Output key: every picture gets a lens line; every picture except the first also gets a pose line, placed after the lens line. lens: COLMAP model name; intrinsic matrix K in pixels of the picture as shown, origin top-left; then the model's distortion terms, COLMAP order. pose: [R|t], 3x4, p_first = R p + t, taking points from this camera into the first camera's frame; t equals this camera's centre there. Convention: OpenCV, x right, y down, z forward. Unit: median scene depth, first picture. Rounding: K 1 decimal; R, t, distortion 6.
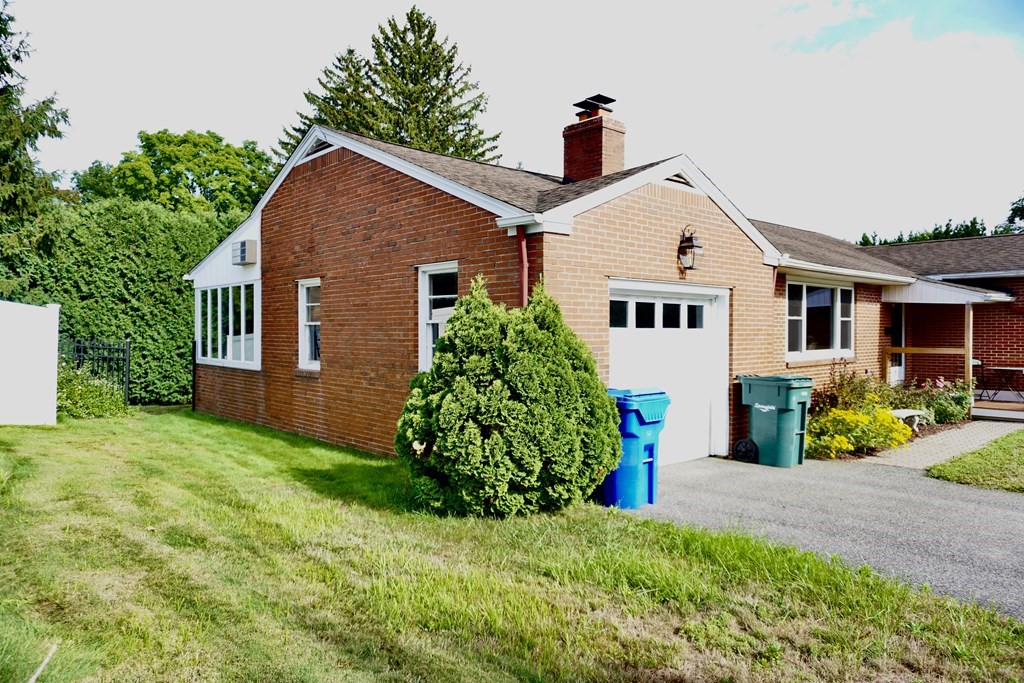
lens RADIAL K [[686.0, 0, 506.9], [0, 686.0, 342.3], [0, 0, 1]] dist [-0.047705, 0.042270]
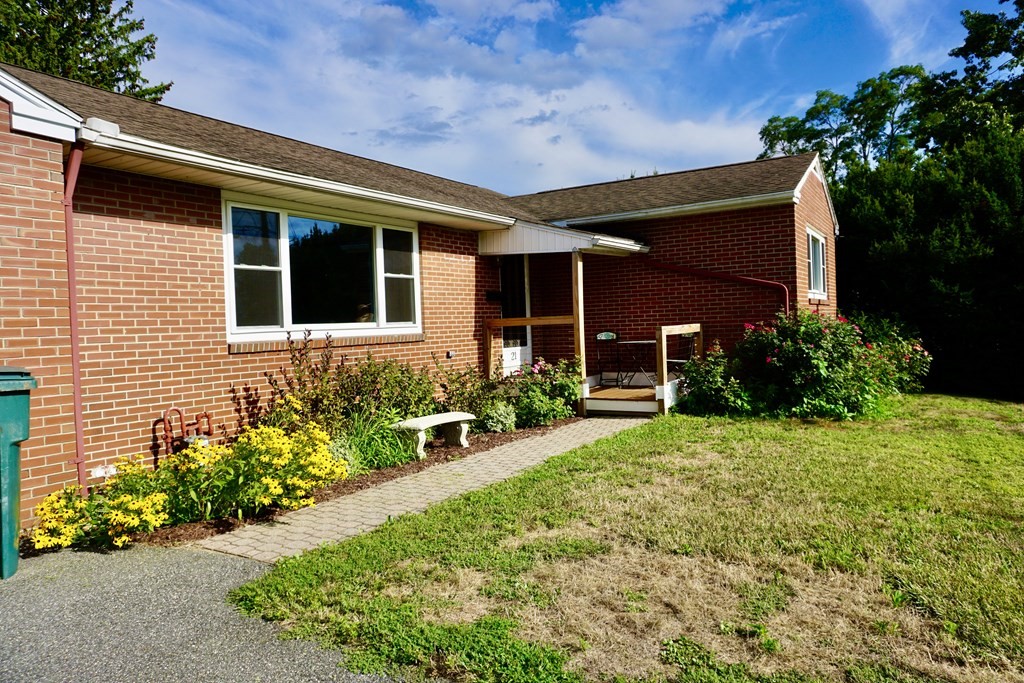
lens RADIAL K [[686.0, 0, 506.9], [0, 686.0, 342.3], [0, 0, 1]] dist [-0.047705, 0.042270]
pose [[0.960184, -0.039448, 0.276570, 0.596212], [0.038631, 0.999218, 0.008405, 0.040708], [-0.276686, 0.002614, 0.960957, 0.487498]]
